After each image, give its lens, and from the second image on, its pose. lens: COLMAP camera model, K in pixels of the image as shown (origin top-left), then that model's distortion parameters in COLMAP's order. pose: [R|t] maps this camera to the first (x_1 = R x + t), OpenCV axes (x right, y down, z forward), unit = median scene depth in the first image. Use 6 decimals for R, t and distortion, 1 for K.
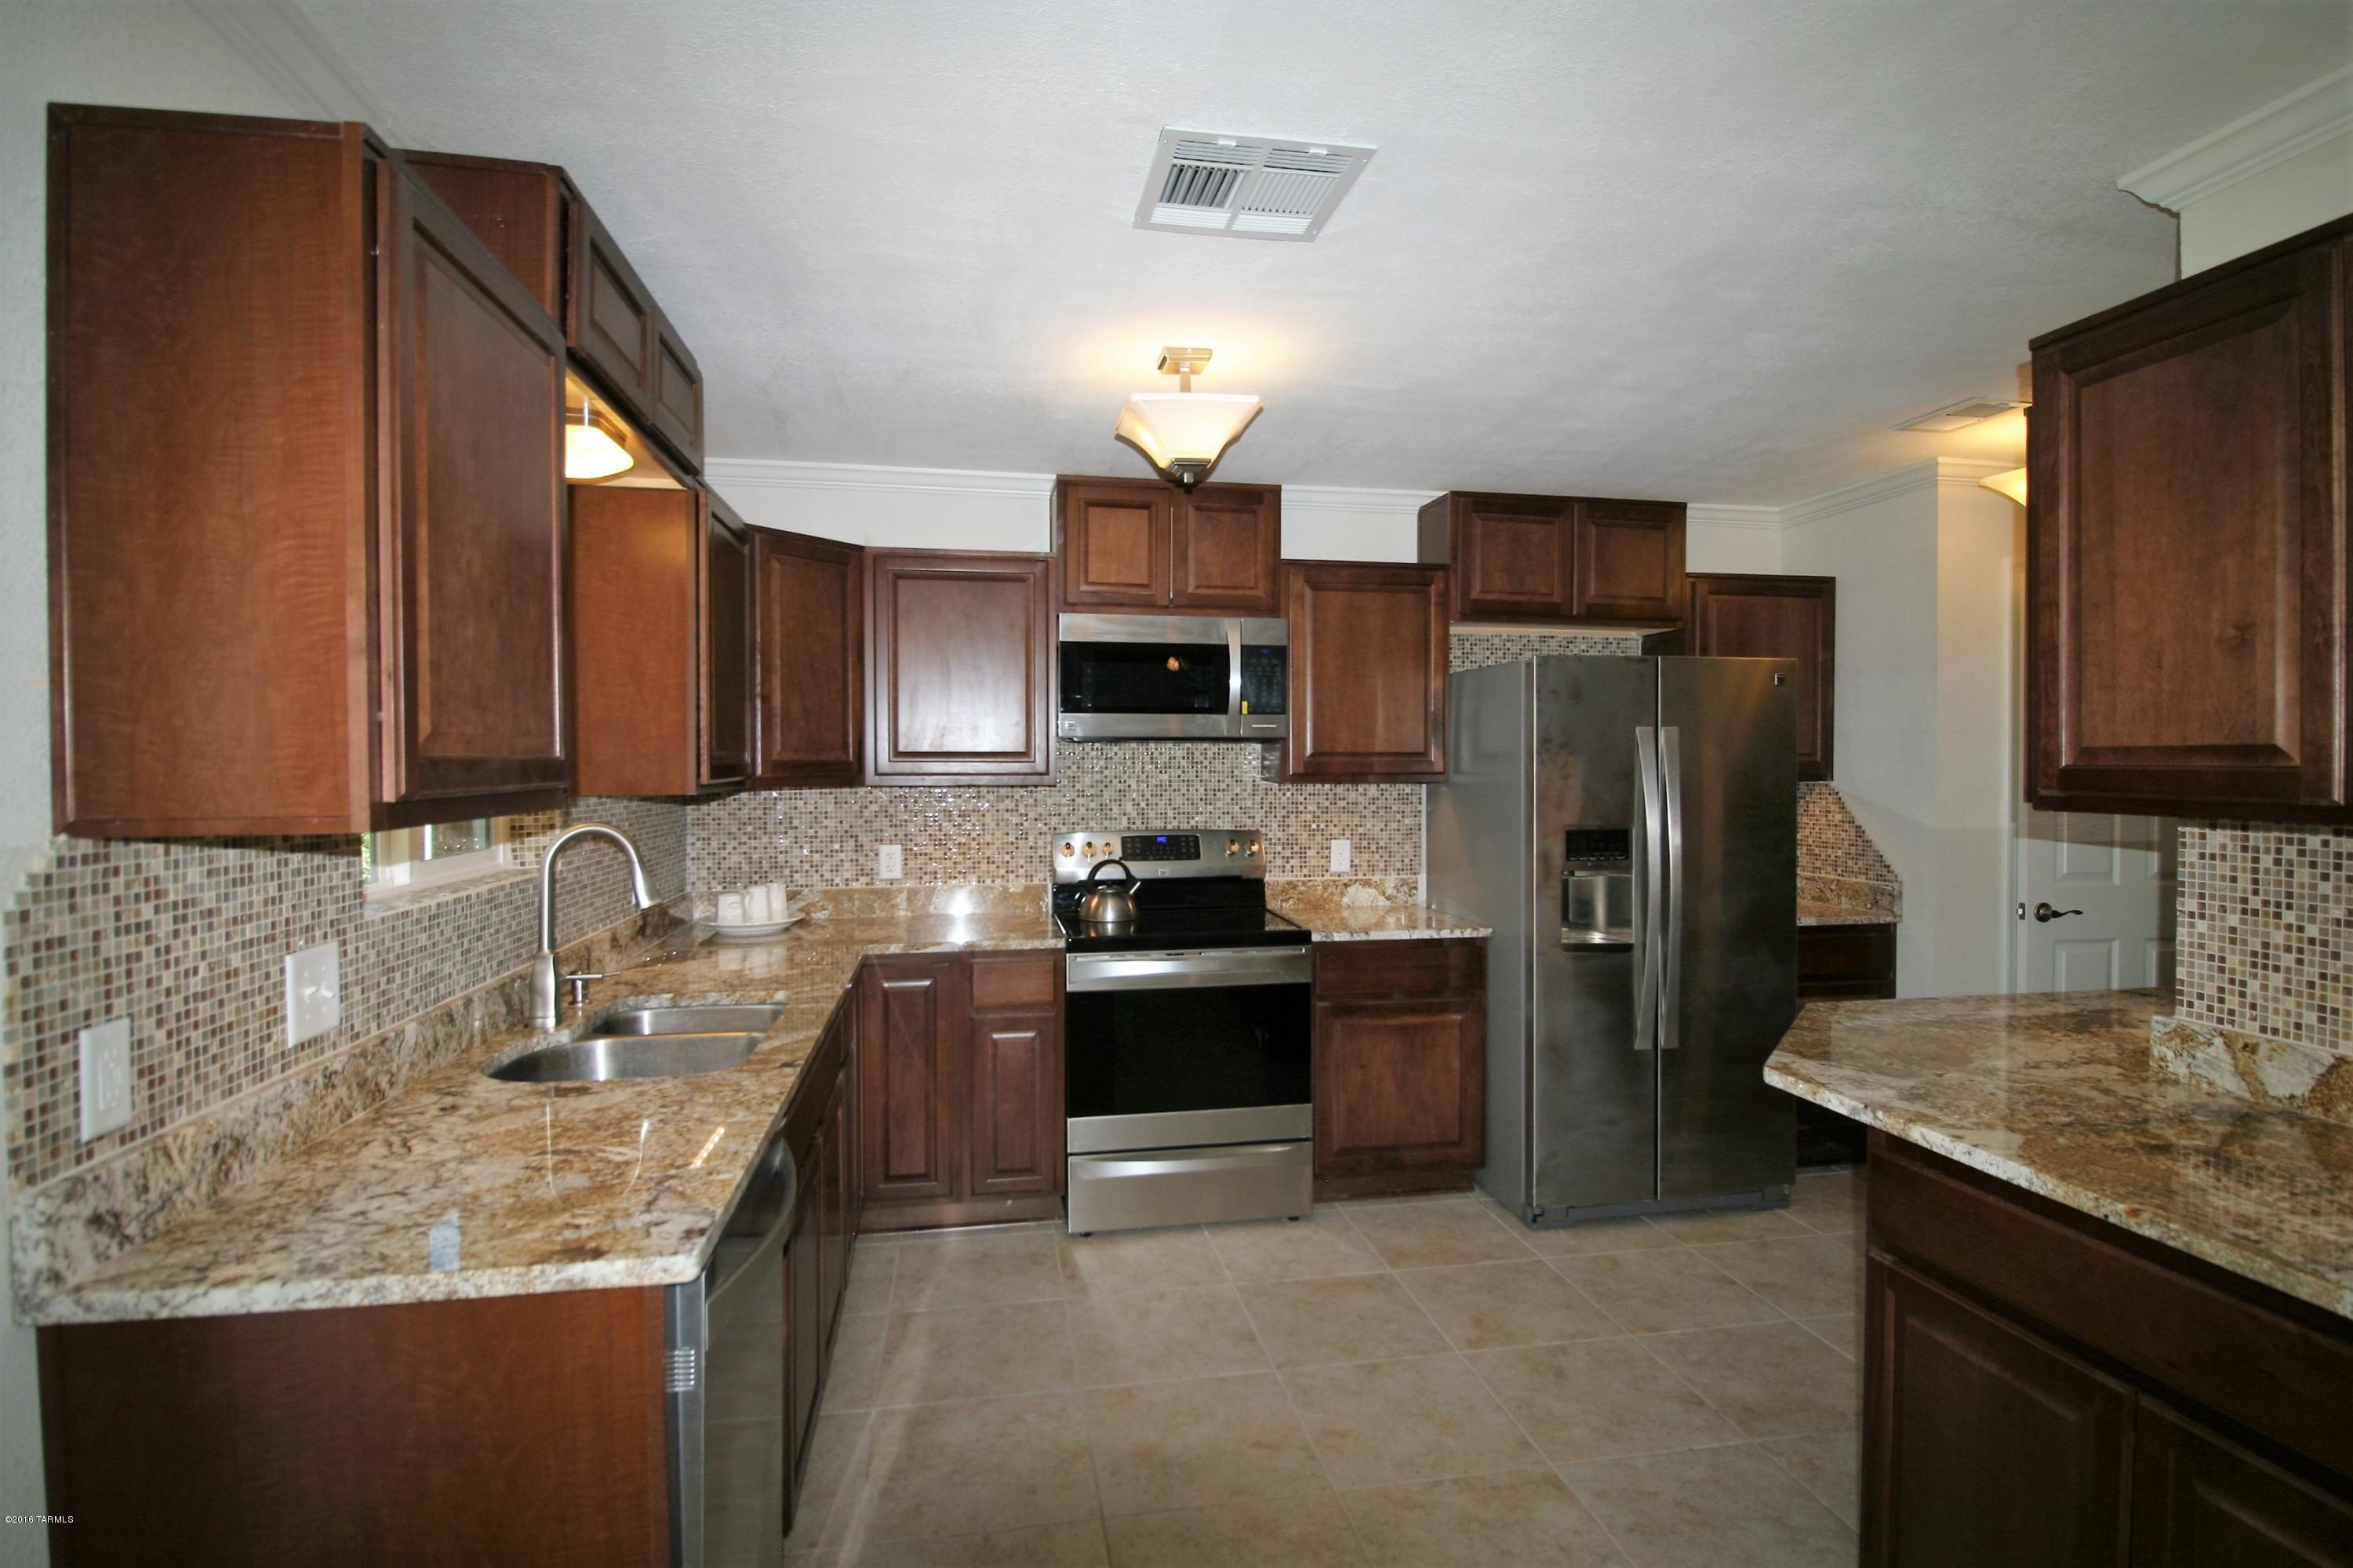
lens RADIAL K [[1180.0, 0, 1181.1], [0, 1180.0, 779.0], [0, 0, 1]] dist [-0.001710, -0.001080]
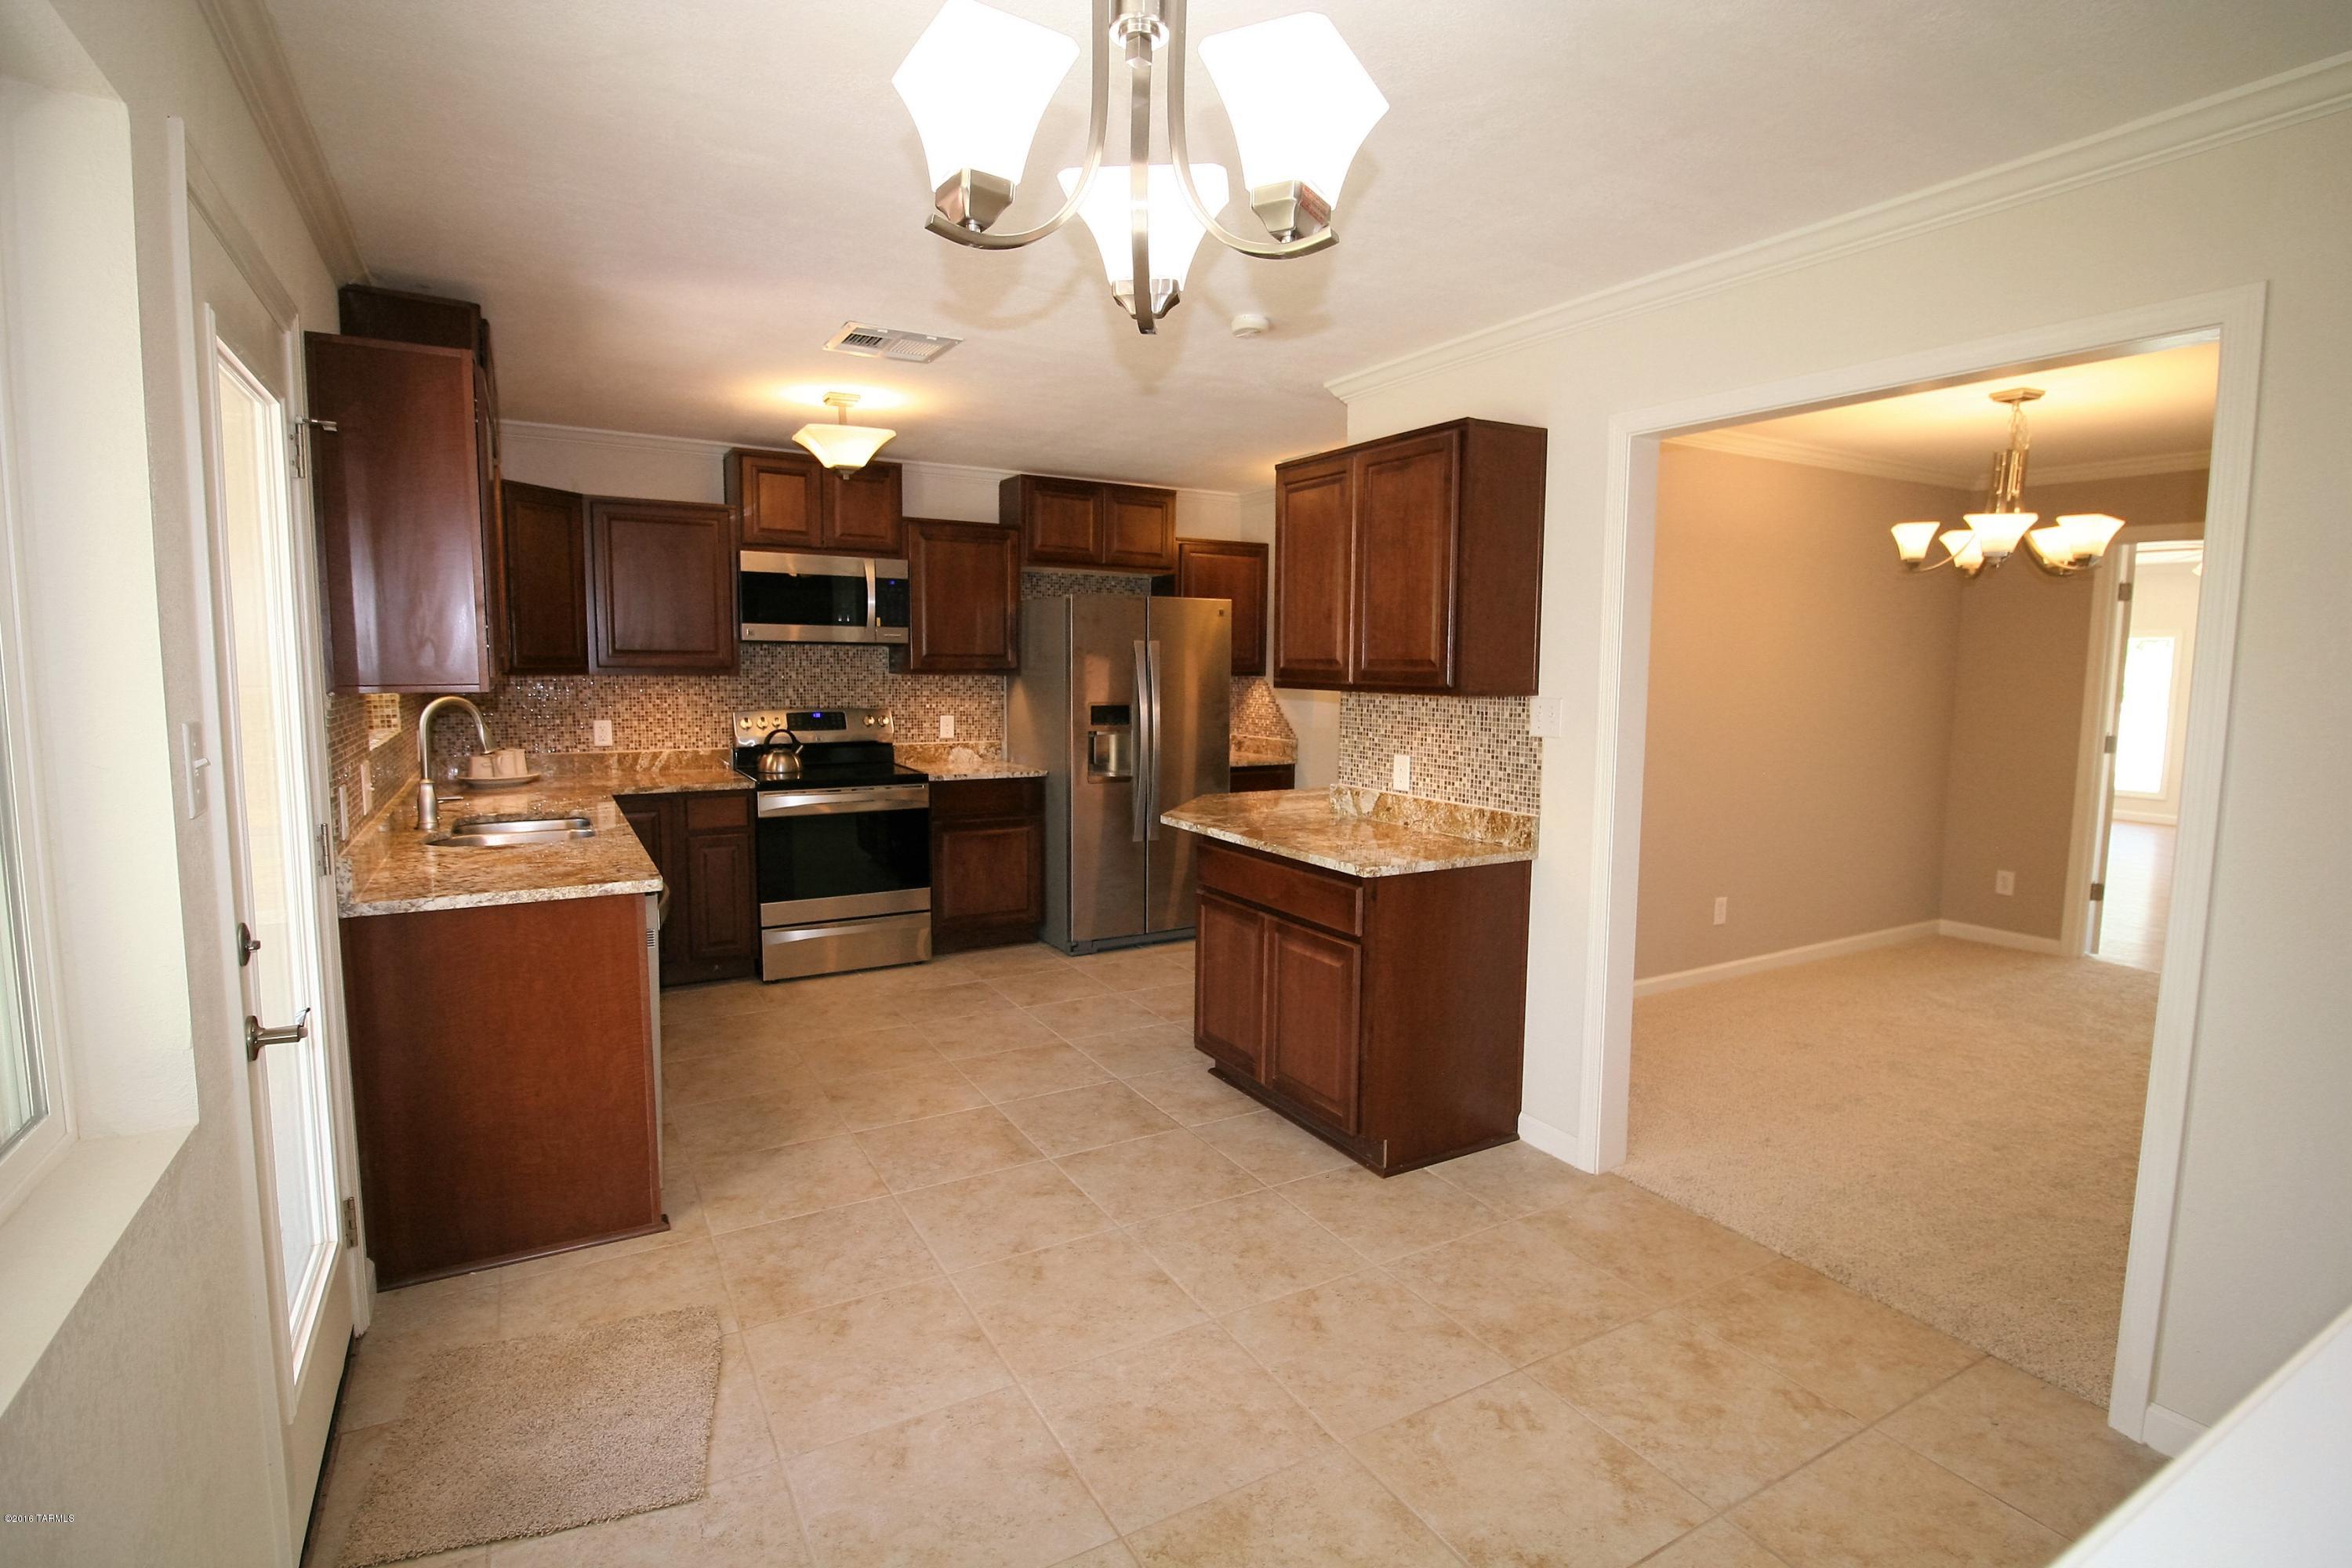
lens RADIAL K [[1138.4, 0, 1187.9], [0, 1138.4, 782.4], [0, 0, 1]] dist [-0.023823, -0.000776]
pose [[0.941588, -0.024855, 0.335849, -0.060550], [-0.006790, 0.995669, 0.092723, 0.003444], [-0.336699, -0.089587, 0.937341, -0.440558]]
